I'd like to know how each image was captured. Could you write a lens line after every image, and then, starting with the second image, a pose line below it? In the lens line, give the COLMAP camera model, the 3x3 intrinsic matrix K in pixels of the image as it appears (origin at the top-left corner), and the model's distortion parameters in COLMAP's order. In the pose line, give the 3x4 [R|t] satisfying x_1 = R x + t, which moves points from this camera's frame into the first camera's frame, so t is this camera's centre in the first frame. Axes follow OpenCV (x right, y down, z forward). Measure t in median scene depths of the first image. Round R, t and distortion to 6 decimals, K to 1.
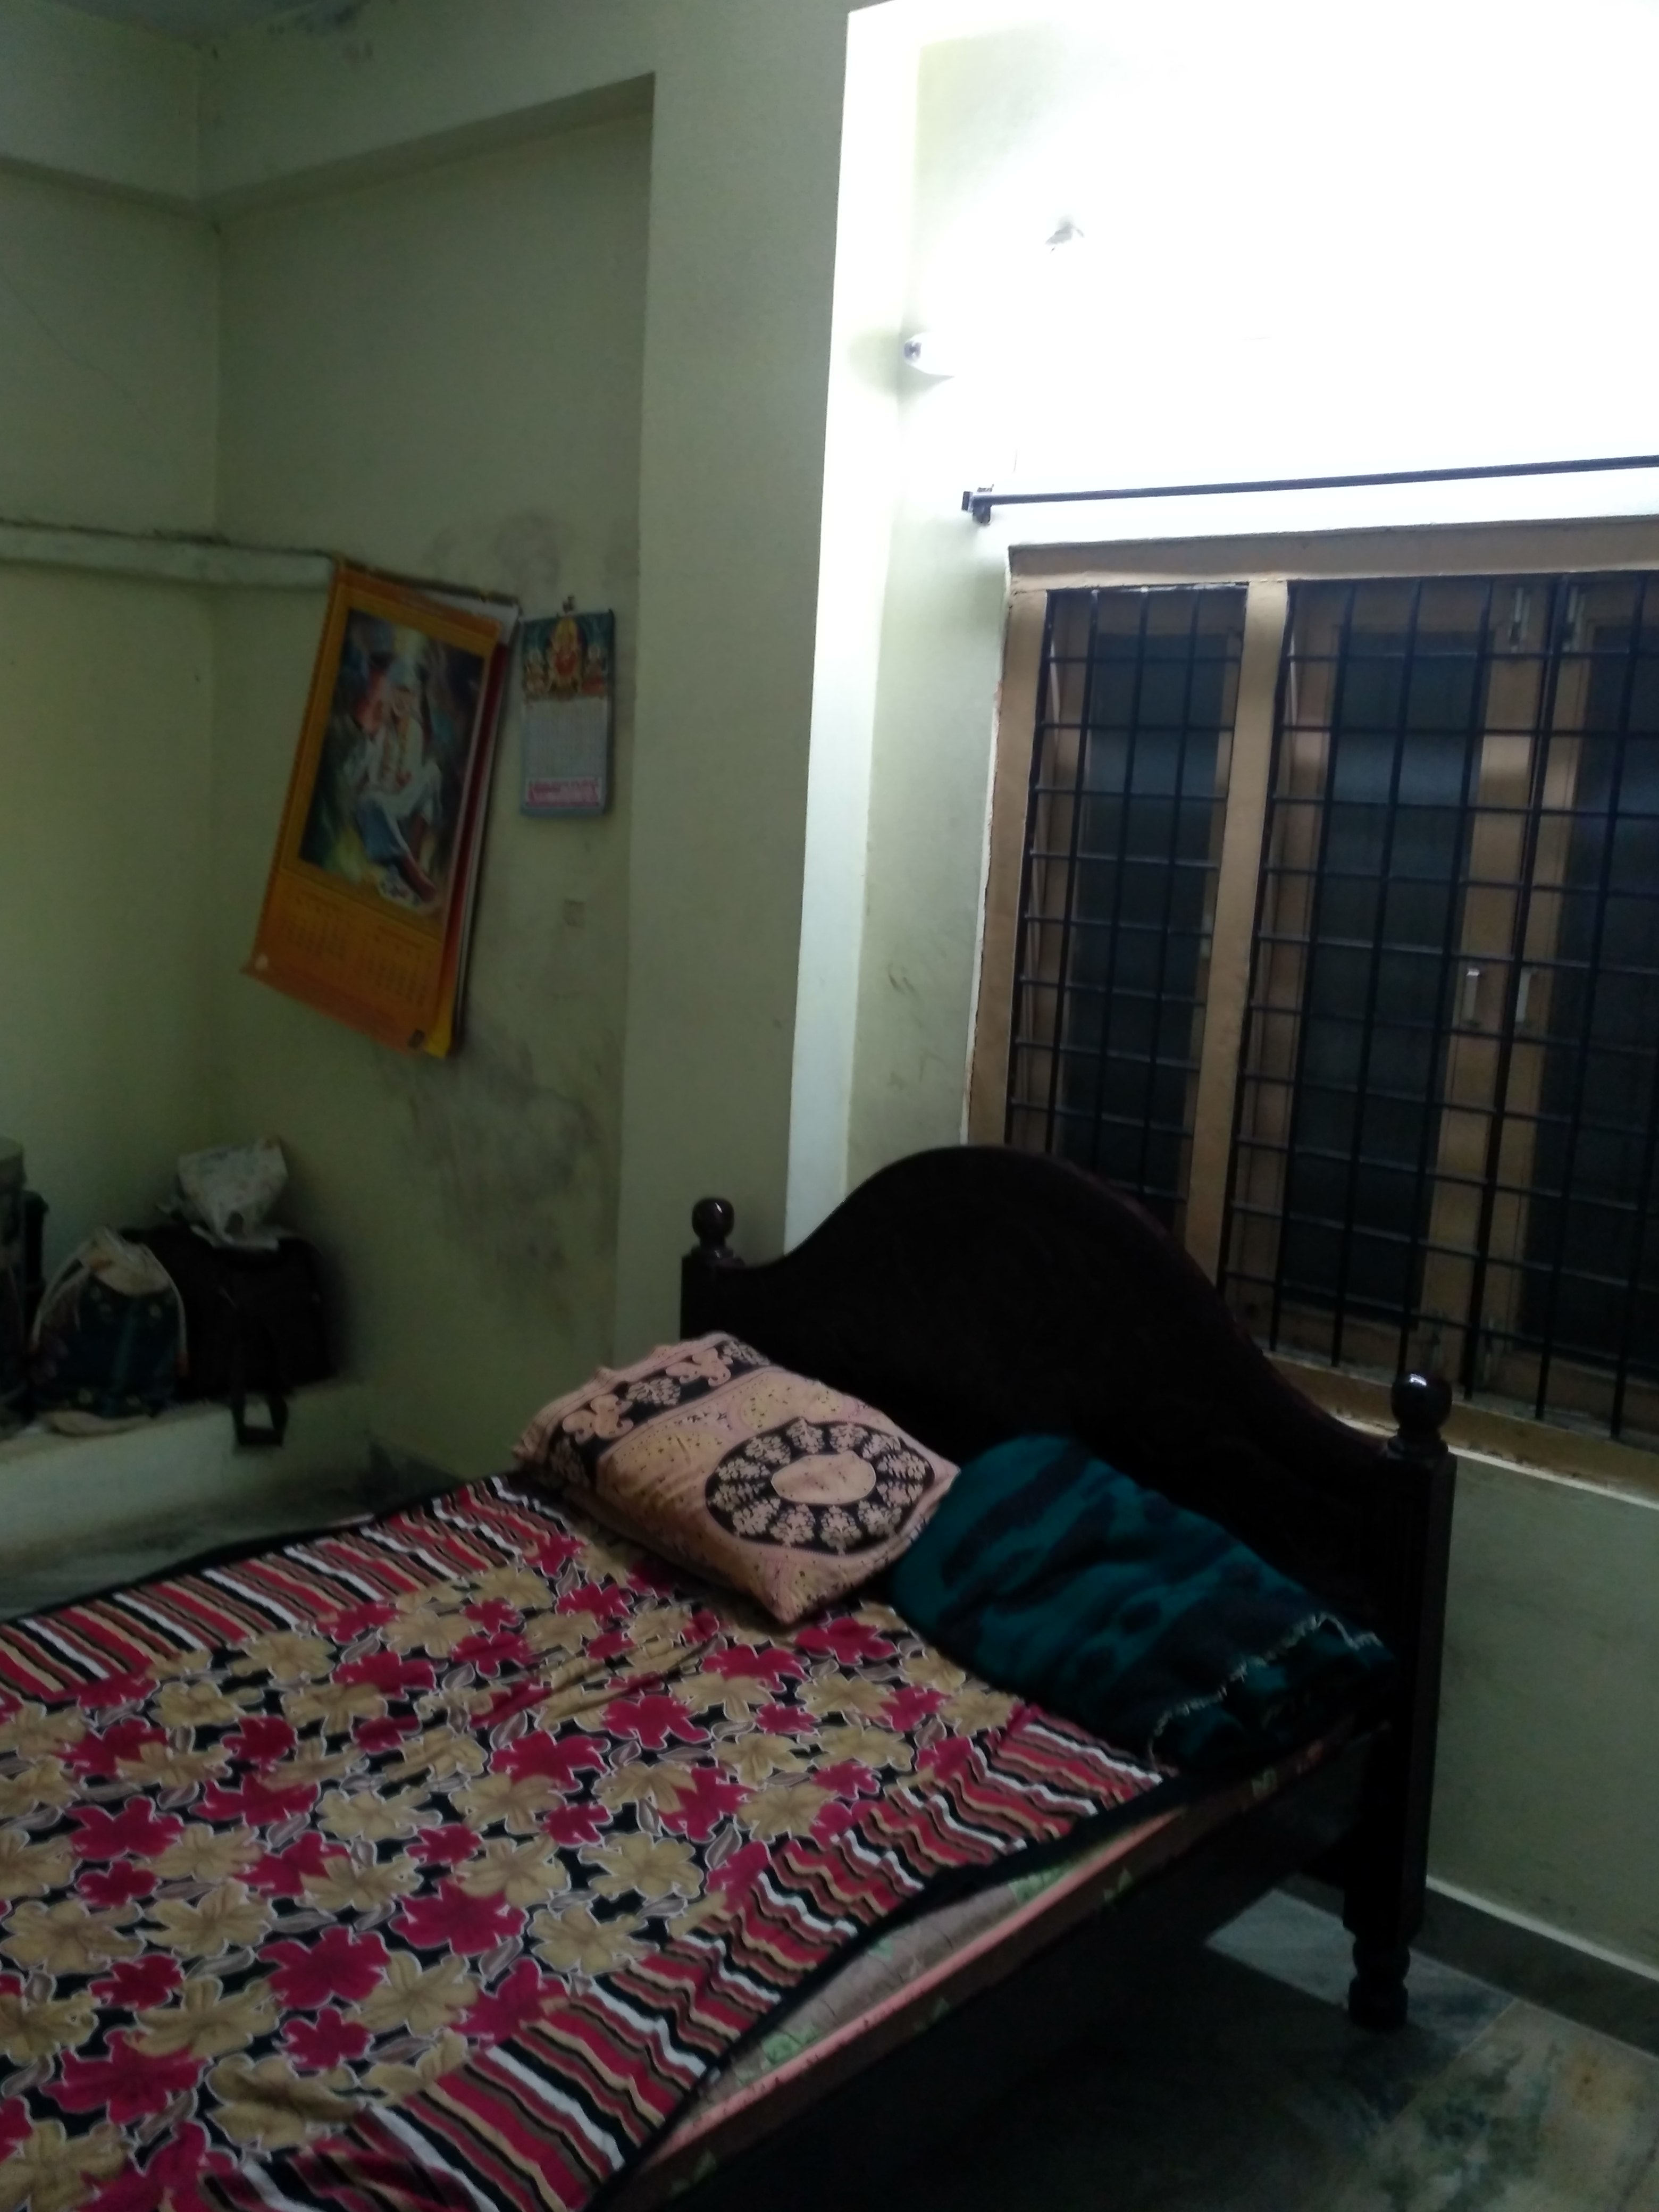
lens RADIAL K [[1987.4, 0, 814.5], [0, 1987.4, 1086.4], [0, 0, 1]] dist [0.065431, -0.151138]
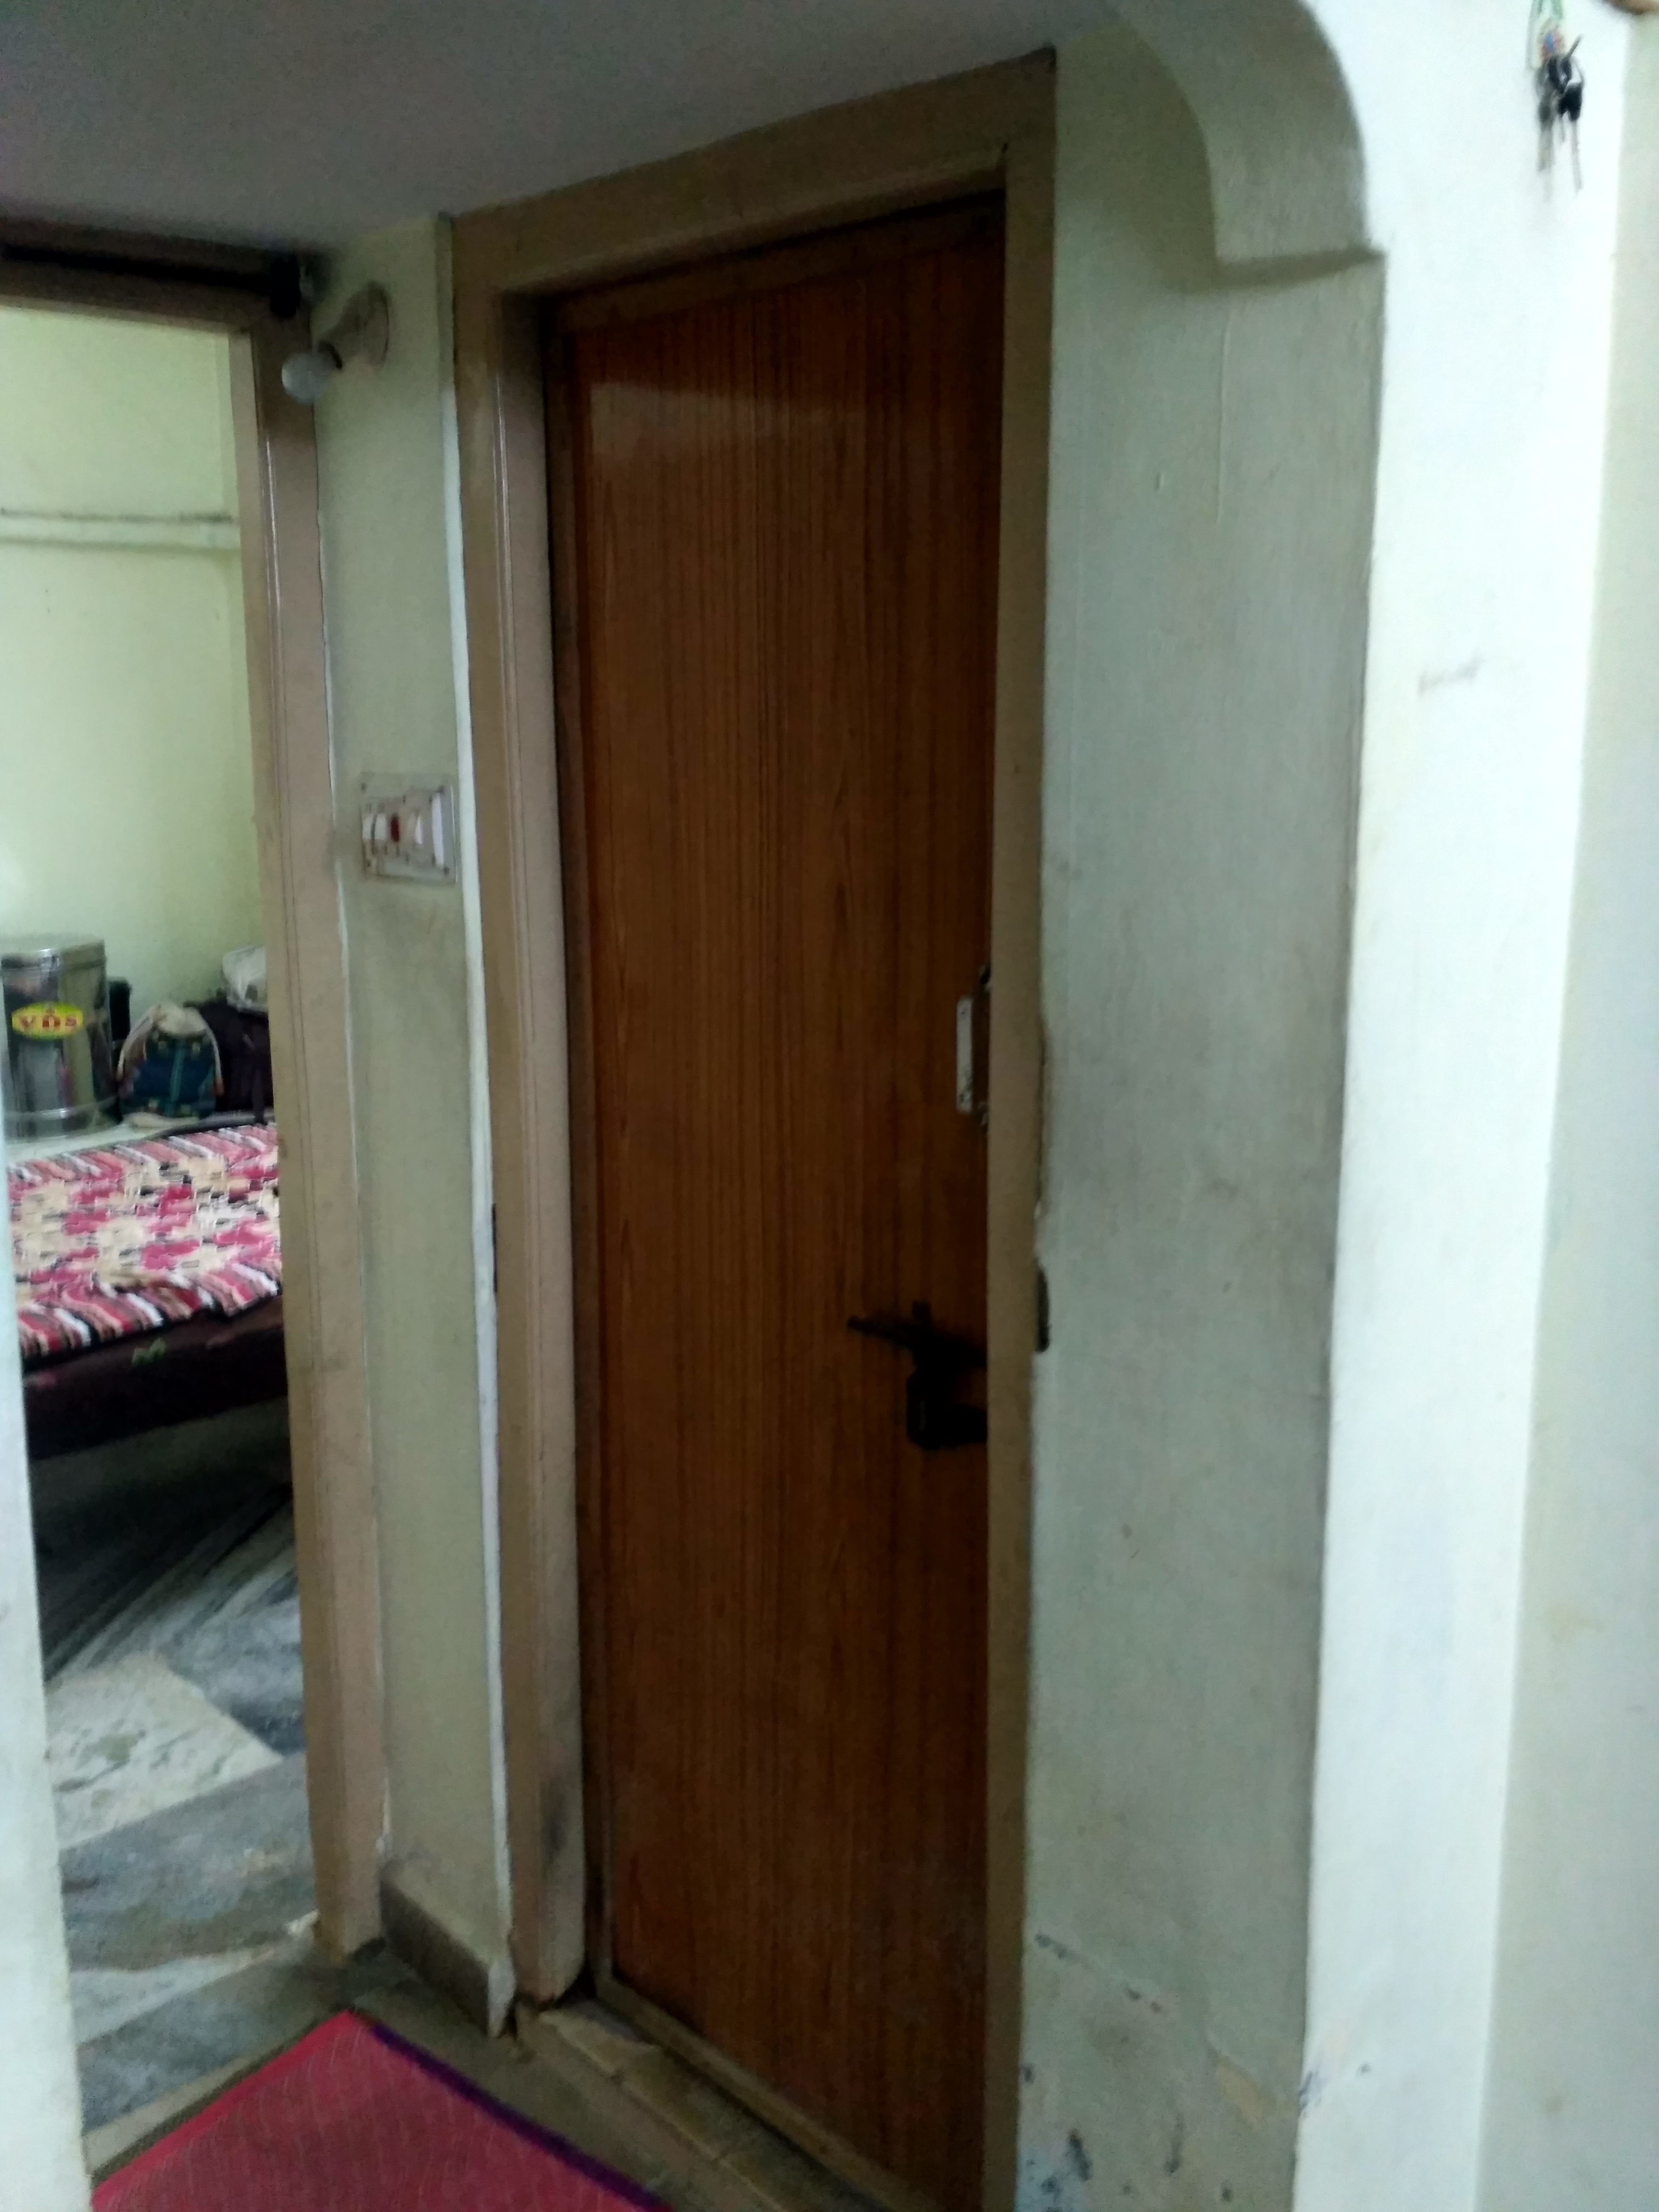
lens RADIAL K [[1987.4, 0, 814.5], [0, 1987.4, 1086.4], [0, 0, 1]] dist [0.065431, -0.151138]
pose [[0.993302, -0.036828, -0.109522, 0.538707], [0.041712, 0.998219, 0.042640, 0.180092], [0.107756, -0.046923, 0.993069, -0.799625]]
